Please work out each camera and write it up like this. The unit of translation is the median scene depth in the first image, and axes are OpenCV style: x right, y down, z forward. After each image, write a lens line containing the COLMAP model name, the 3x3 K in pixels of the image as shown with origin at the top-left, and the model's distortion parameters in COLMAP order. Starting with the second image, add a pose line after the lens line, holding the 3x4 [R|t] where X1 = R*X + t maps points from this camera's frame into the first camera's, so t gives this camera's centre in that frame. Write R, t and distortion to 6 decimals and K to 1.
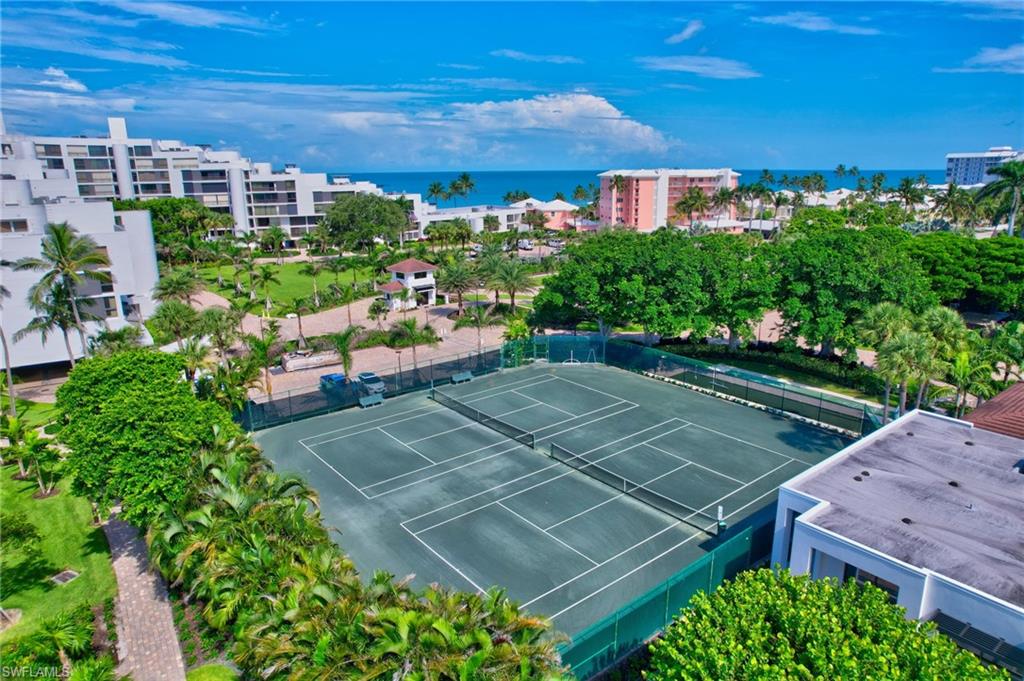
lens RADIAL K [[659.6, 0, 517.0], [0, 659.6, 326.3], [0, 0, 1]] dist [-0.081785, 0.070878]
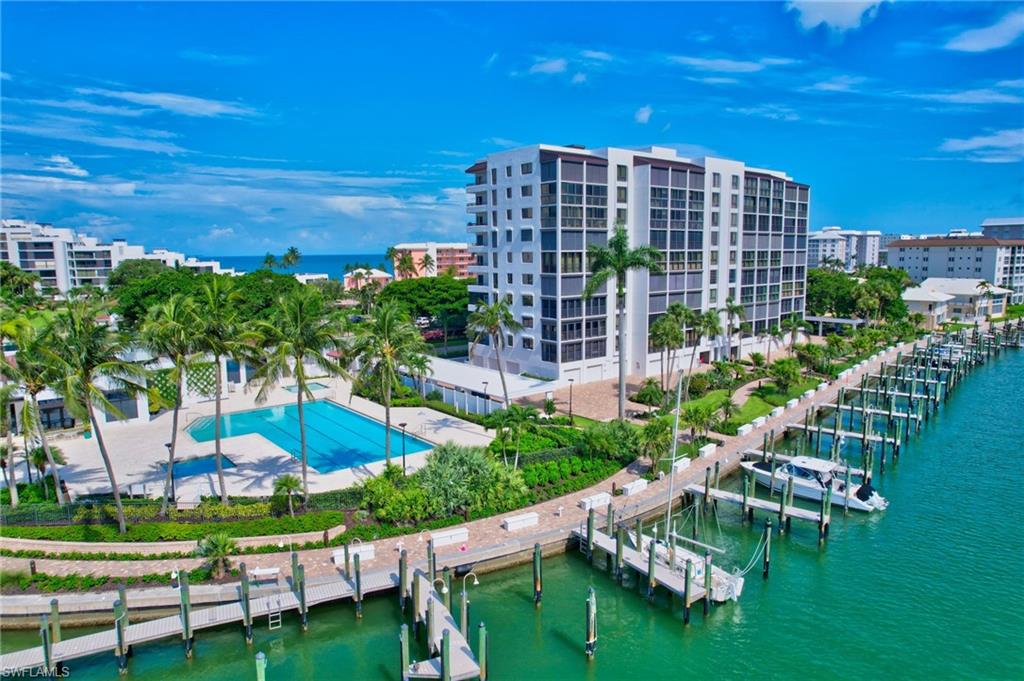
lens RADIAL K [[659.6, 0, 517.0], [0, 659.6, 326.3], [0, 0, 1]] dist [-0.081785, 0.070878]
pose [[0.999883, -0.002650, 0.015054, 0.461196], [0.004459, 0.992588, -0.121446, 0.088847], [-0.014621, 0.121499, 0.992484, -0.280083]]
